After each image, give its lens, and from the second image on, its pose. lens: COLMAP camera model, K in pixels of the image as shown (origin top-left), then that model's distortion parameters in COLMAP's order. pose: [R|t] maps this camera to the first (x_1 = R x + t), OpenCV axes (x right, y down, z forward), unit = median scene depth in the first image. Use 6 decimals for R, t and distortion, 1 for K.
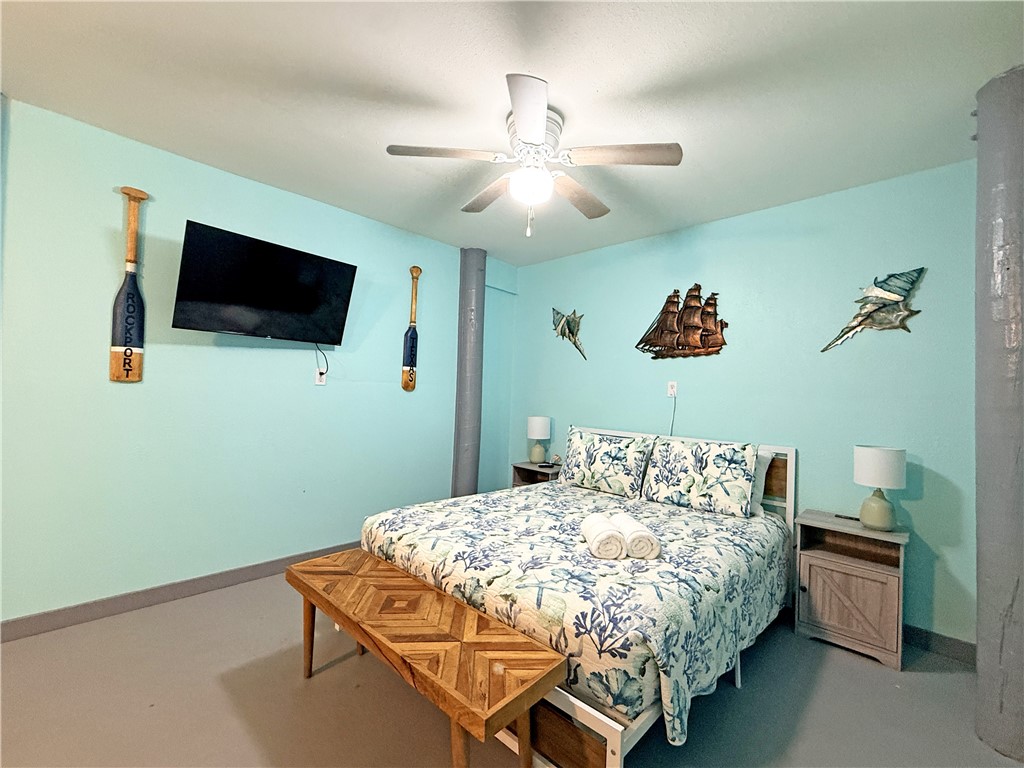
lens RADIAL K [[441.5, 0, 512.0], [0, 441.5, 384.0], [0, 0, 1]] dist [0.001323, -0.000093]
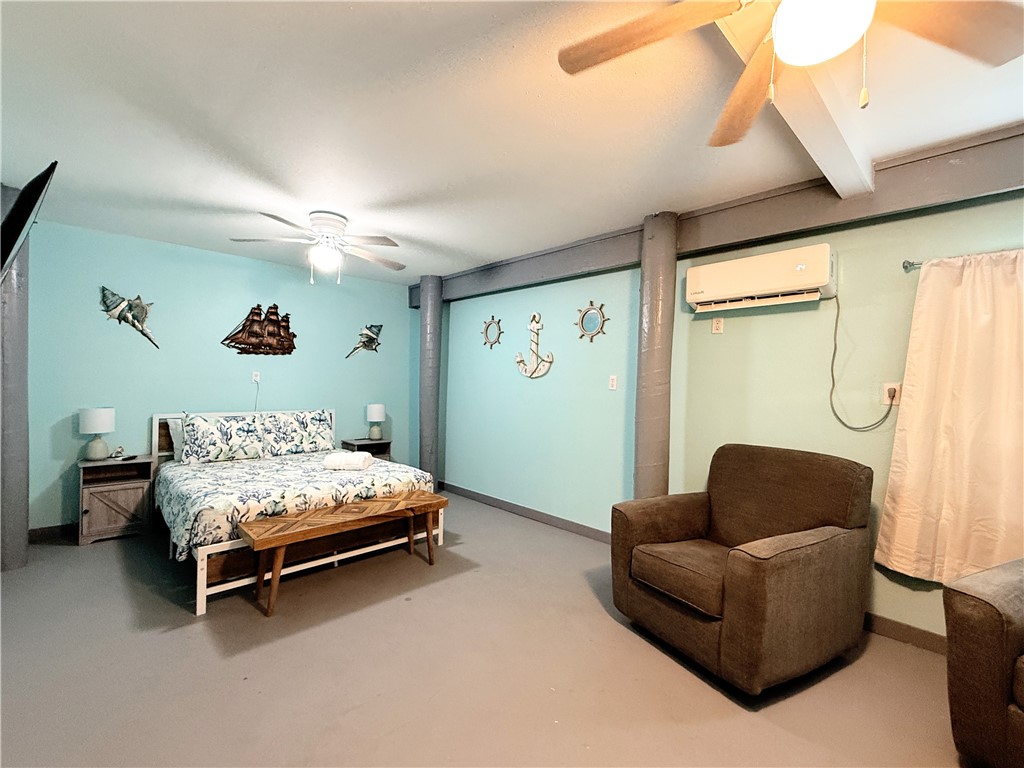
lens RADIAL K [[441.5, 0, 512.0], [0, 441.5, 384.0], [0, 0, 1]] dist [0.001323, -0.000093]
pose [[0.042010, -0.035384, 0.998490, -1.044739], [-0.034444, 0.998727, 0.036842, -0.048739], [-0.998523, -0.035939, 0.040738, 0.167832]]
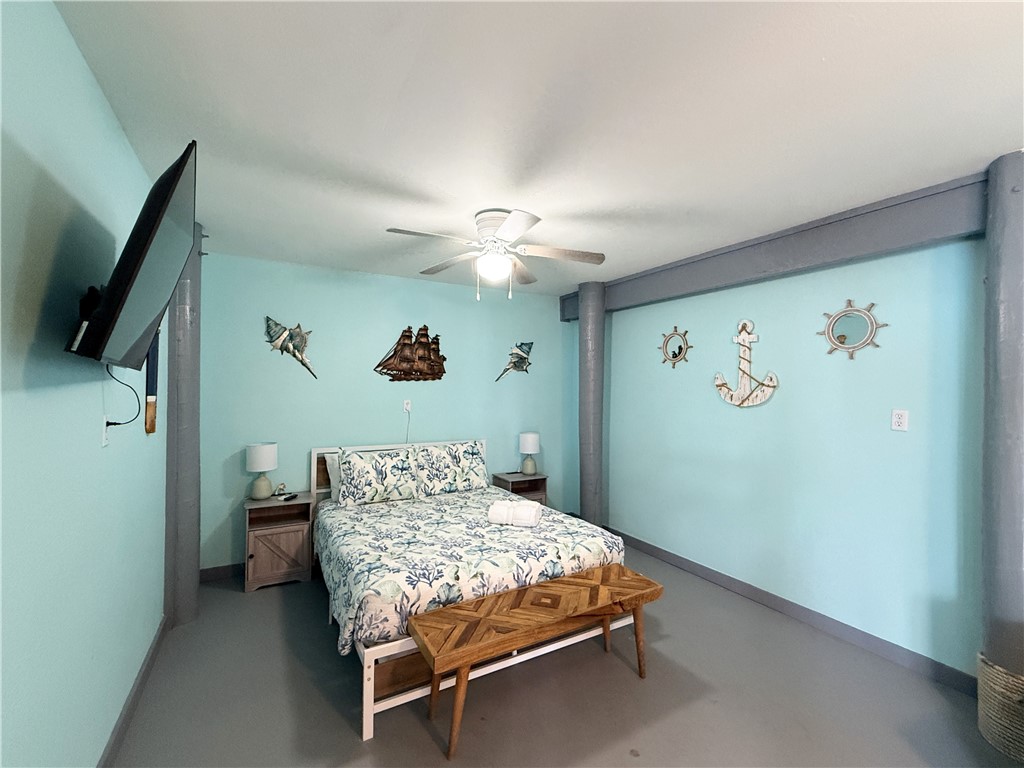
lens RADIAL K [[441.3, 0, 512.0], [0, 441.3, 384.0], [0, 0, 1]] dist [0.000097, 0.000167]
pose [[0.289032, -0.019995, 0.957111, -0.805613], [-0.014059, 0.999585, 0.025128, -0.092843], [-0.957216, -0.020719, 0.288631, 0.387074]]
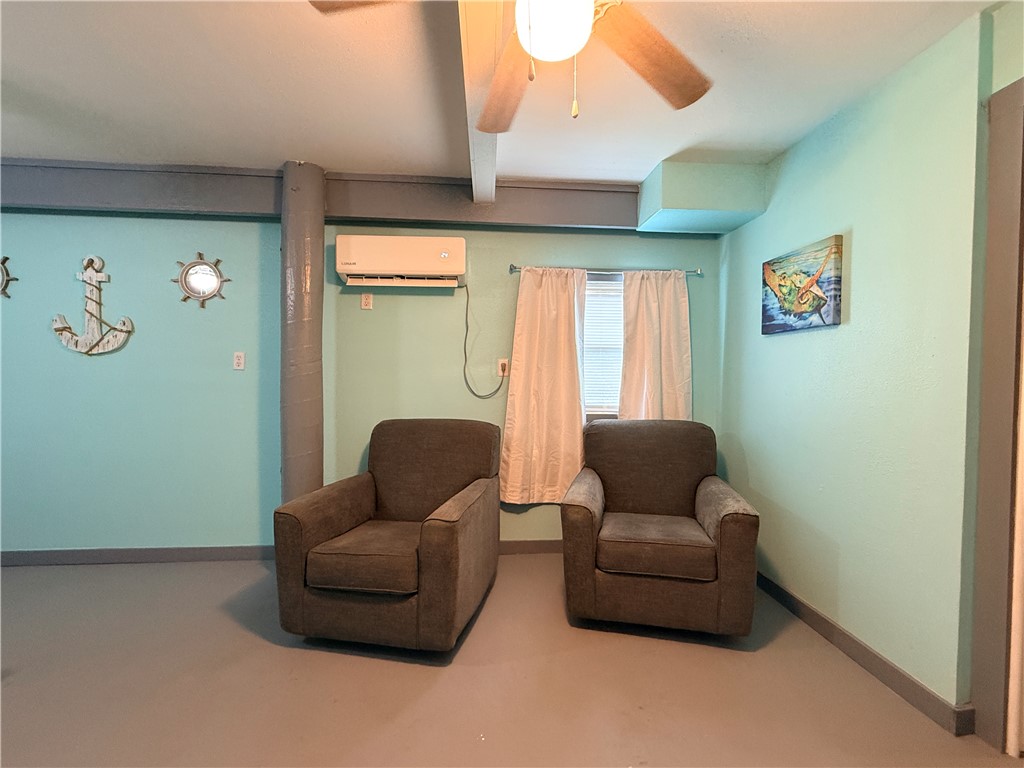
lens RADIAL K [[441.3, 0, 512.0], [0, 441.3, 384.0], [0, 0, 1]] dist [0.000097, 0.000167]
pose [[-0.740744, -0.057957, 0.669282, -0.923801], [-0.040406, 0.998312, 0.041730, -0.031077], [-0.670571, 0.003868, -0.741835, 0.257920]]
